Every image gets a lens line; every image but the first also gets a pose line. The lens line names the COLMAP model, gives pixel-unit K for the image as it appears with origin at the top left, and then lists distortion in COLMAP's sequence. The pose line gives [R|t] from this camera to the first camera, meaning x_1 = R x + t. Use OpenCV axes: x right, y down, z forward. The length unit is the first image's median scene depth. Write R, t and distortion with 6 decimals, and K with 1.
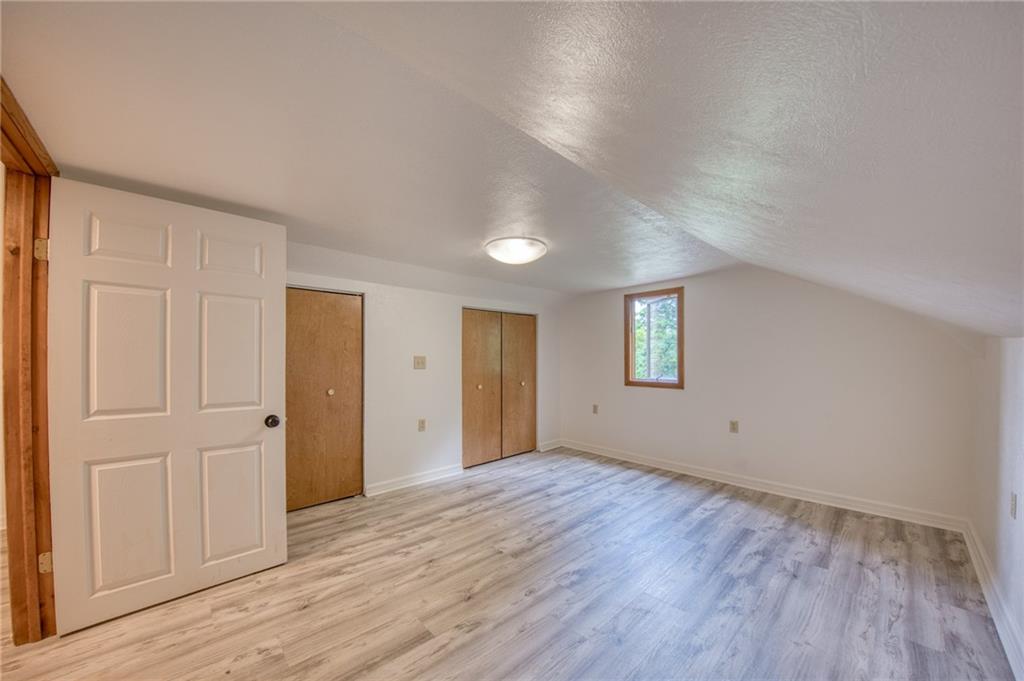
lens RADIAL K [[371.5, 0, 509.2], [0, 371.5, 348.0], [0, 0, 1]] dist [0.003968, -0.012290]
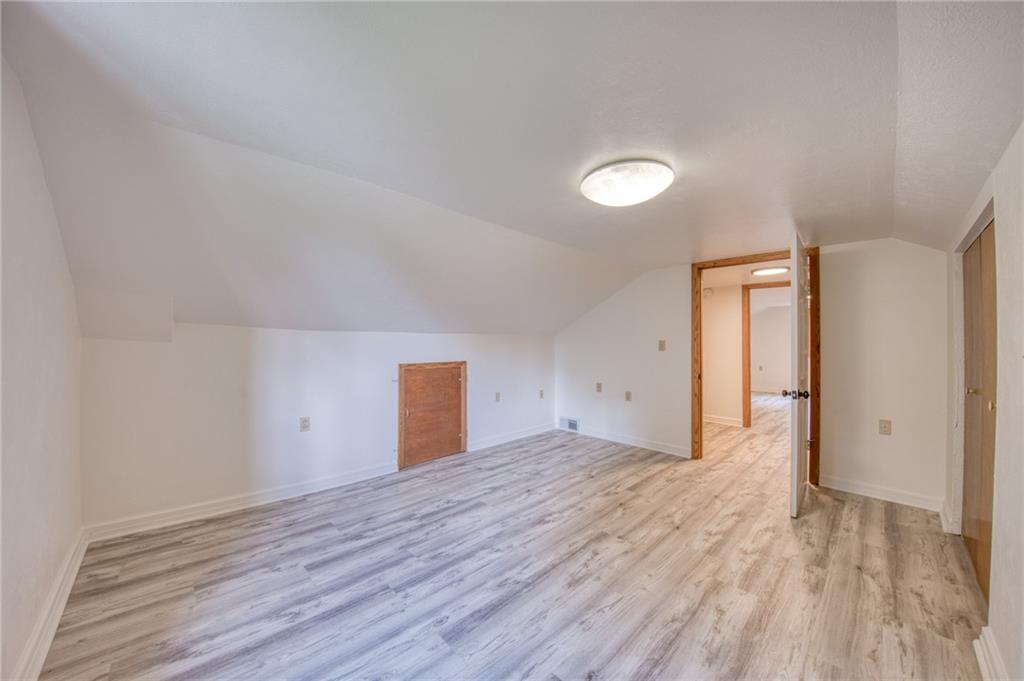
lens RADIAL K [[365.3, 0, 510.8], [0, 365.3, 342.5], [0, 0, 1]] dist [0.002494, -0.016461]
pose [[-0.999962, -0.005921, -0.006465, 0.256214], [-0.005730, 0.999558, -0.029170, 0.052807], [0.006635, -0.029132, -0.999554, 1.829661]]
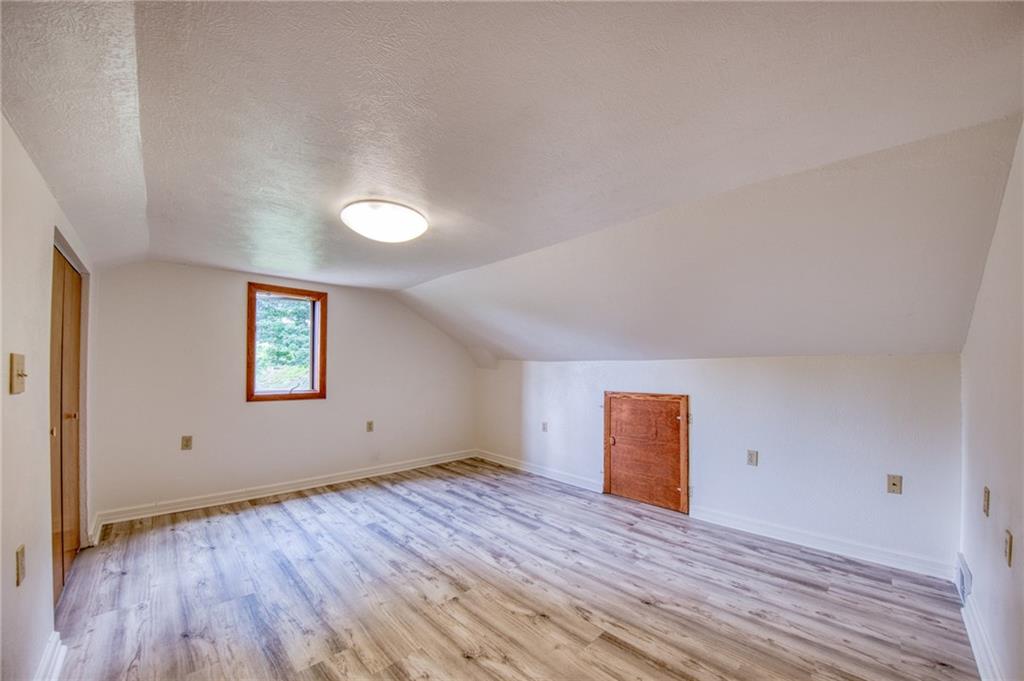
lens RADIAL K [[374.1, 0, 514.6], [0, 374.1, 353.0], [0, 0, 1]] dist [0.011235, -0.021867]
pose [[-0.018039, 0.041017, 0.998996, -0.824480], [-0.038421, 0.998392, -0.041686, 0.021597], [-0.999099, -0.039135, -0.016434, 0.827583]]
